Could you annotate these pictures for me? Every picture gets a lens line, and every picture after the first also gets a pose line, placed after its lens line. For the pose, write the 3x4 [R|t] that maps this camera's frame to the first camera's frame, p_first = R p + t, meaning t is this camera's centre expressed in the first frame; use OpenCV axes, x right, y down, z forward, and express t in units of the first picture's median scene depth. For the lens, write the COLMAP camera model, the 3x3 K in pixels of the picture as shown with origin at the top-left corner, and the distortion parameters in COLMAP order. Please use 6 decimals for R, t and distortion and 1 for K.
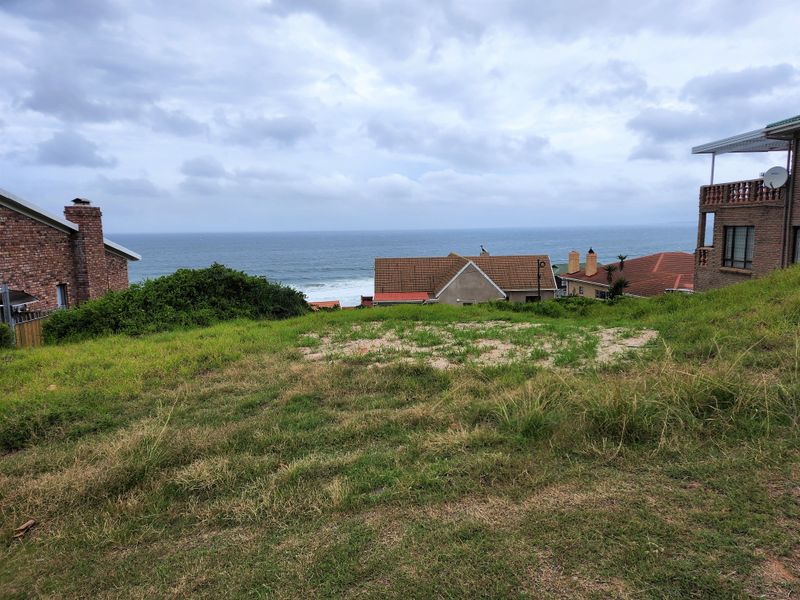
lens RADIAL K [[542.7, 0, 409.3], [0, 542.7, 290.5], [0, 0, 1]] dist [0.094950, -0.076220]
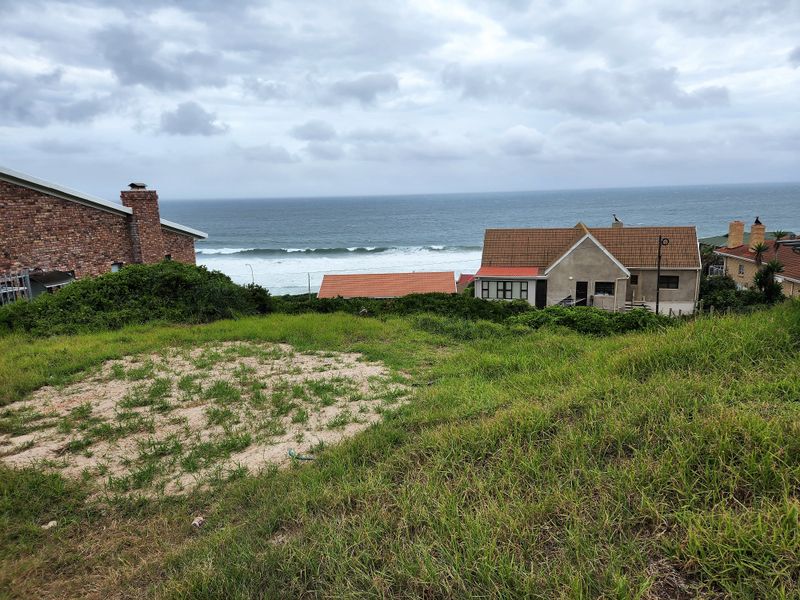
lens RADIAL K [[555.4, 0, 400.2], [0, 555.4, 271.0], [0, 0, 1]] dist [0.028938, 0.000032]
pose [[0.954462, 0.032372, -0.296572, 0.224634], [-0.022954, 0.999117, 0.035182, -0.046668], [0.297449, -0.026772, 0.954362, 0.118264]]
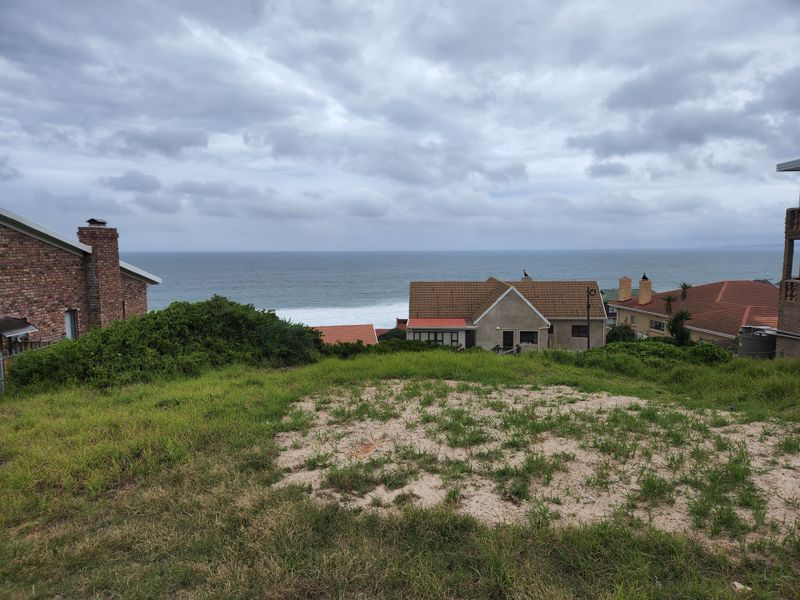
lens RADIAL K [[545.3, 0, 400.2], [0, 545.3, 288.8], [0, 0, 1]] dist [0.096198, -0.079652]
pose [[0.996214, 0.017392, -0.085177, 0.003509], [-0.020856, 0.998984, -0.039943, -0.020980], [0.084395, 0.041569, 0.995565, 0.112195]]
